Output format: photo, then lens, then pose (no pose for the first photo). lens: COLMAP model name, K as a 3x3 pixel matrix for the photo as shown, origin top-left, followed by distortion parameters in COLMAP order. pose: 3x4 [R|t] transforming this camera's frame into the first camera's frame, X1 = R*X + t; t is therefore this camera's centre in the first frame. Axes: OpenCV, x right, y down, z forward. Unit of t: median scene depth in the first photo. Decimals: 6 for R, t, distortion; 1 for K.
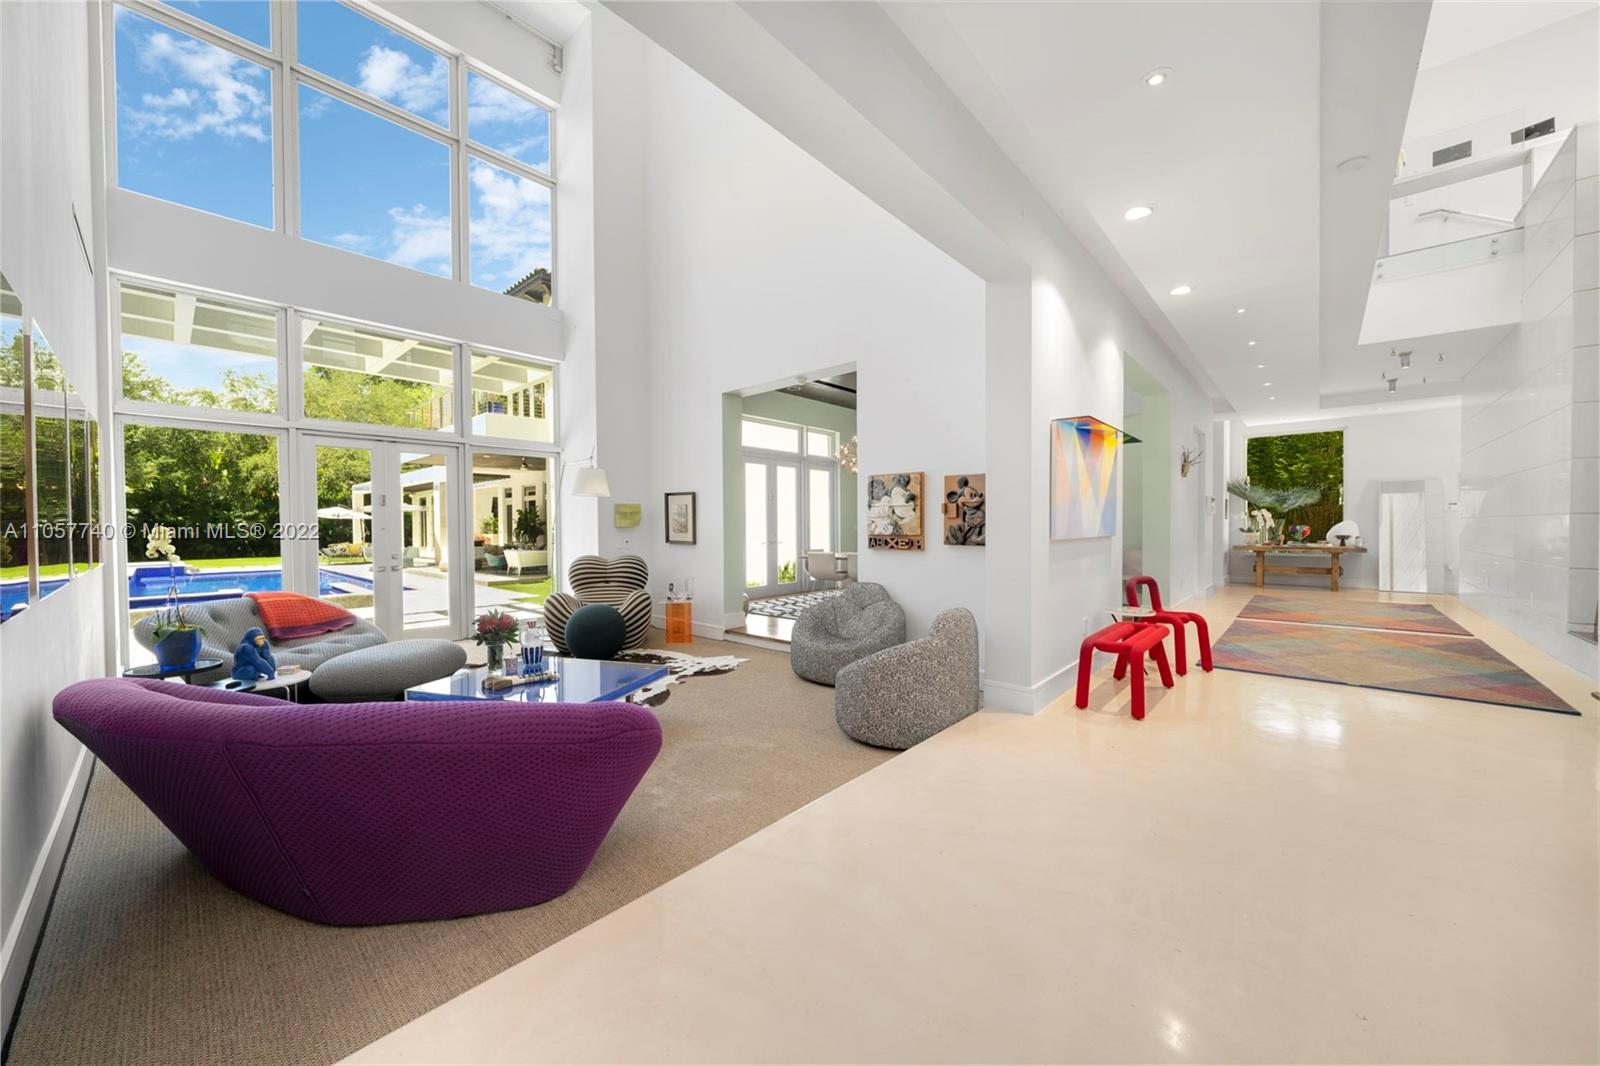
lens RADIAL K [[580.6, 0, 794.8], [0, 580.6, 532.3], [0, 0, 1]] dist [-0.000311, -0.000002]
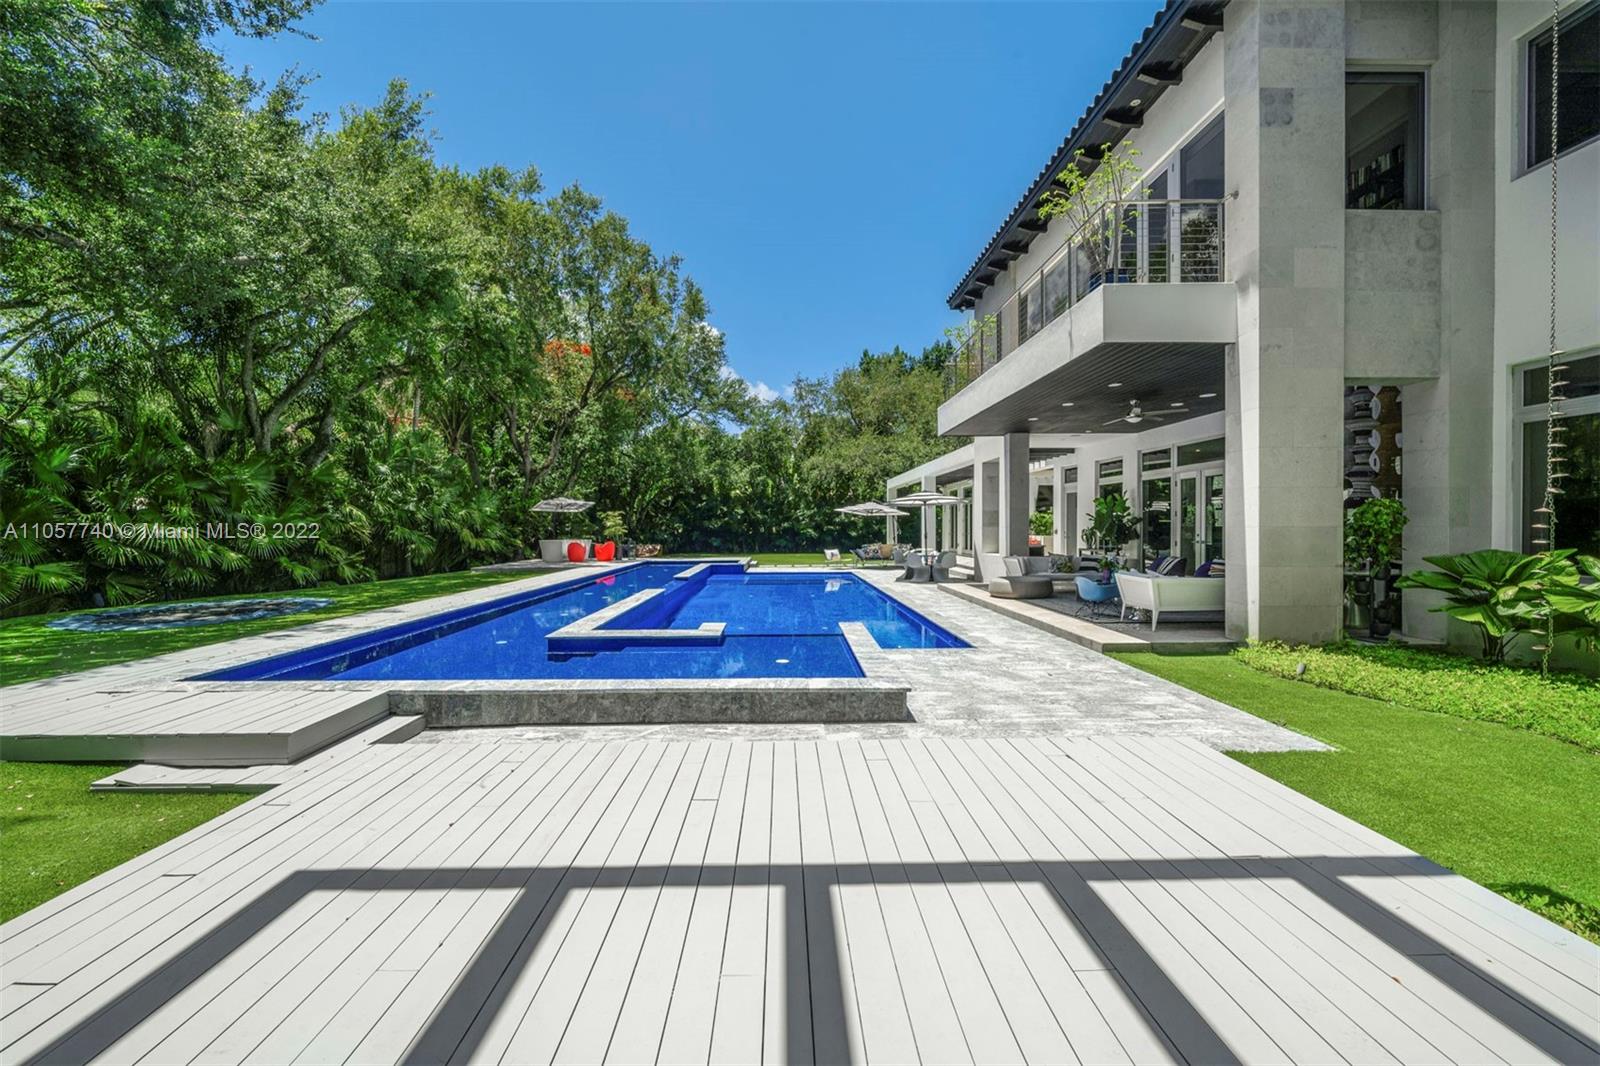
lens RADIAL K [[577.2, 0, 796.9], [0, 577.2, 529.8], [0, 0, 1]] dist [0.000010, 0.000000]
pose [[0.684498, 0.008987, -0.728959, -0.218847], [-0.013530, 0.999908, -0.000377, -0.000149], [0.728889, 0.010121, 0.684557, 0.308105]]
